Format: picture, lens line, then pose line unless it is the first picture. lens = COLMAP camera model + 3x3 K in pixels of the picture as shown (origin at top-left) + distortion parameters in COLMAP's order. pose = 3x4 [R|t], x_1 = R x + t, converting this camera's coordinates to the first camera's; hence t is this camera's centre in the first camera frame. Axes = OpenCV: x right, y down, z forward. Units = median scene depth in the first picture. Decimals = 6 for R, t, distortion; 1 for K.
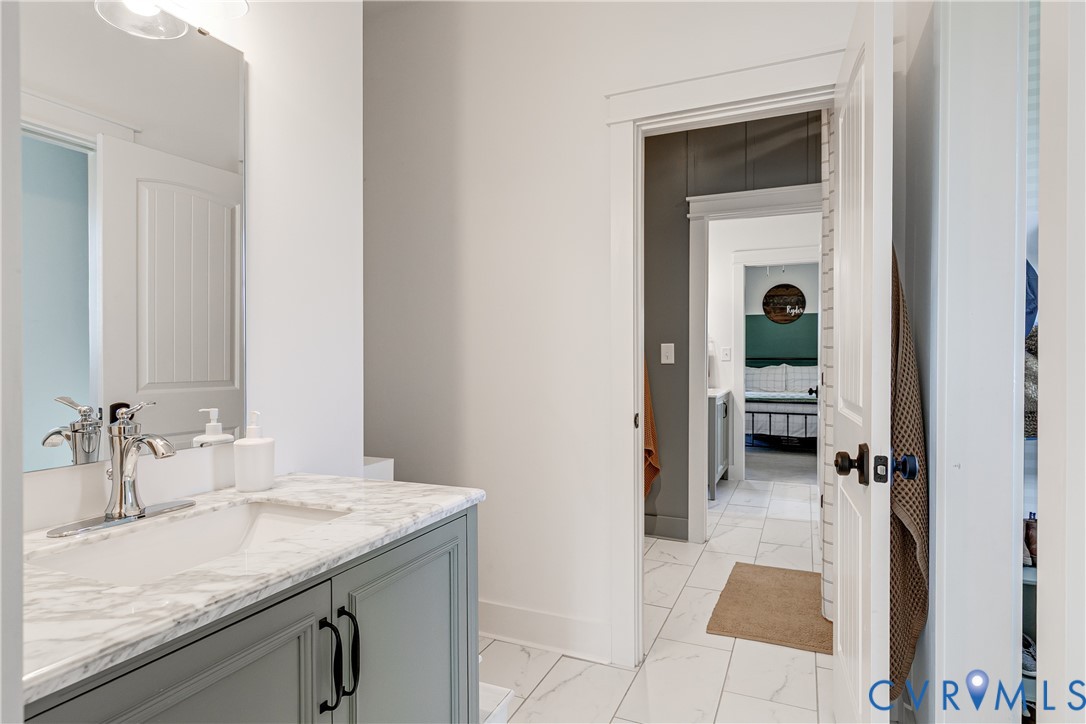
lens RADIAL K [[573.0, 0, 542.2], [0, 573.0, 360.4], [0, 0, 1]] dist [0.003035, 0.000668]
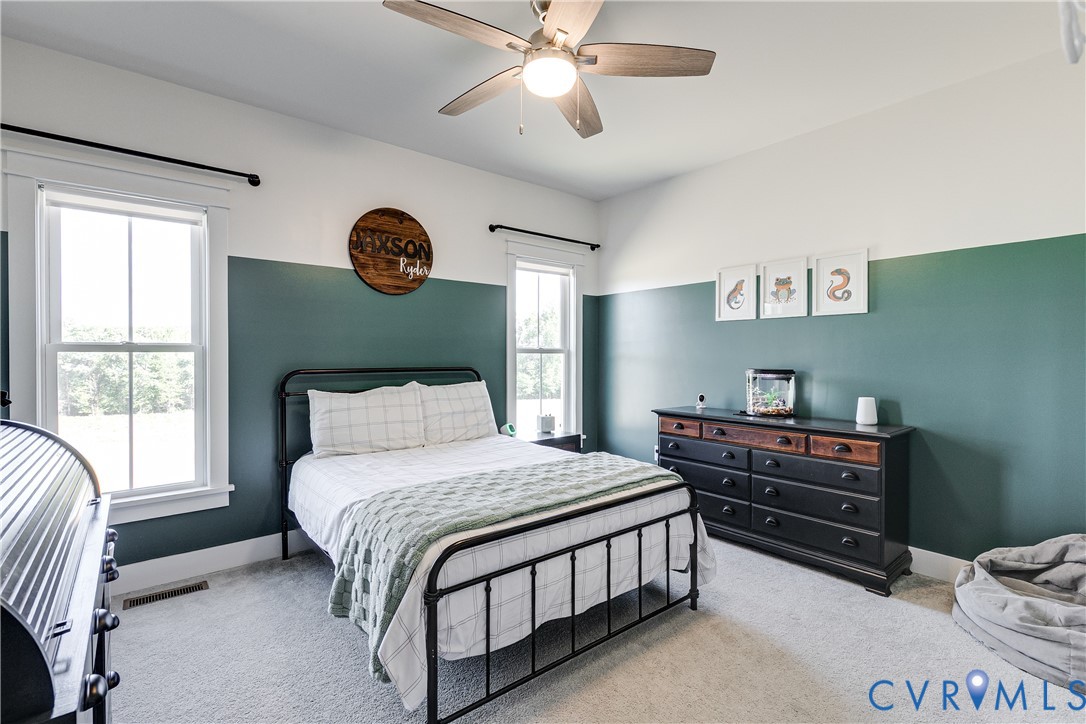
lens RADIAL K [[501.7, 0, 557.7], [0, 501.7, 359.1], [0, 0, 1]] dist [0.003246, 0.000245]
pose [[0.434002, -0.005458, 0.900896, 0.111603], [0.005039, 0.999981, 0.003631, -0.012213], [-0.900898, 0.002963, 0.434021, 0.706799]]
